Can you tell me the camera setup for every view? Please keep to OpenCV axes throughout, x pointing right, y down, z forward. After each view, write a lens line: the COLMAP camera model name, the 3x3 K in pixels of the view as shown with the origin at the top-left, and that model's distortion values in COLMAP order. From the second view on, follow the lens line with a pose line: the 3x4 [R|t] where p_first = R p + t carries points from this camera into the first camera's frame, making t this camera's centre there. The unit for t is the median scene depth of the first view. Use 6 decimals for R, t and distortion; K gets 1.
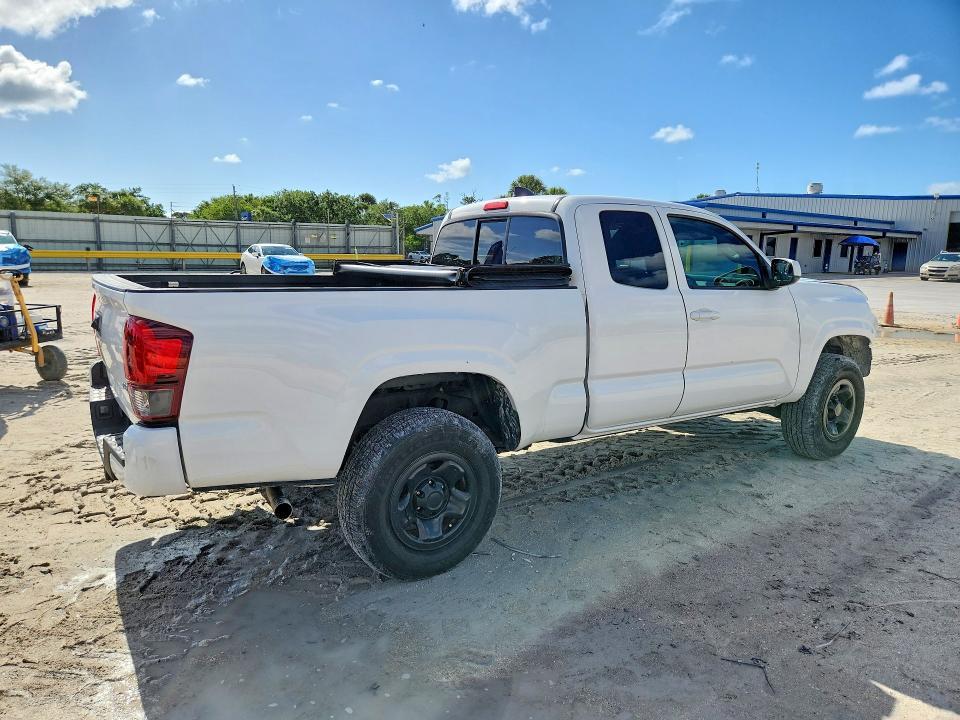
lens RADIAL K [[655.5, 0, 470.5], [0, 655.5, 362.2], [0, 0, 1]] dist [0.075045, -0.067493]
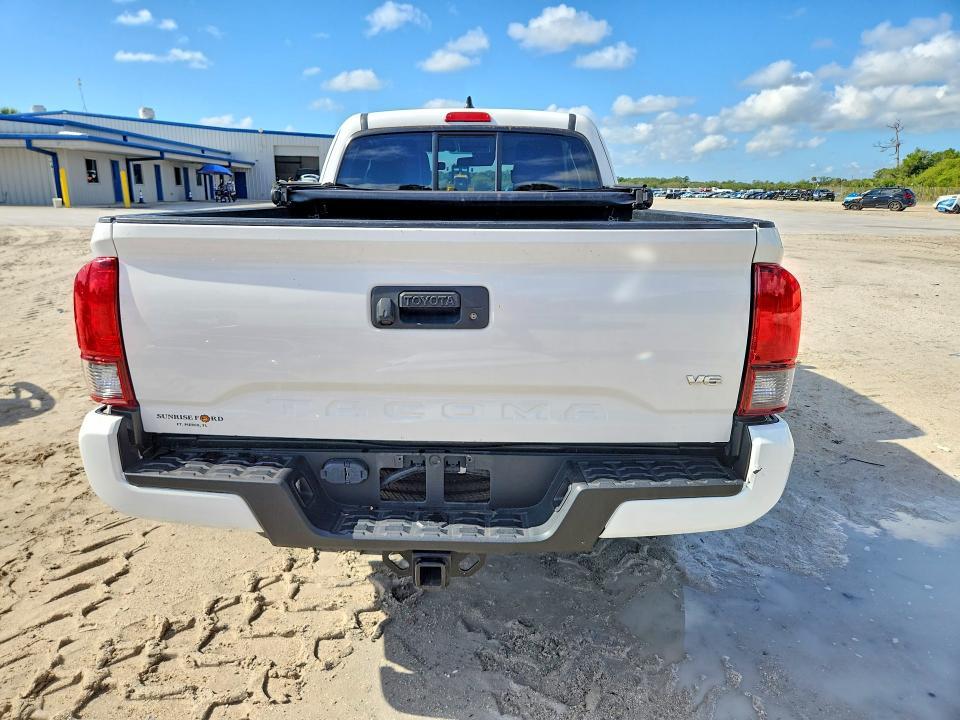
lens RADIAL K [[655.5, 0, 470.5], [0, 655.5, 362.2], [0, 0, 1]] dist [0.075045, -0.067493]
pose [[0.563763, -0.220635, 0.795922, -0.089596], [0.138805, 0.975263, 0.172032, -0.009353], [-0.814190, 0.013493, 0.580442, 0.063737]]
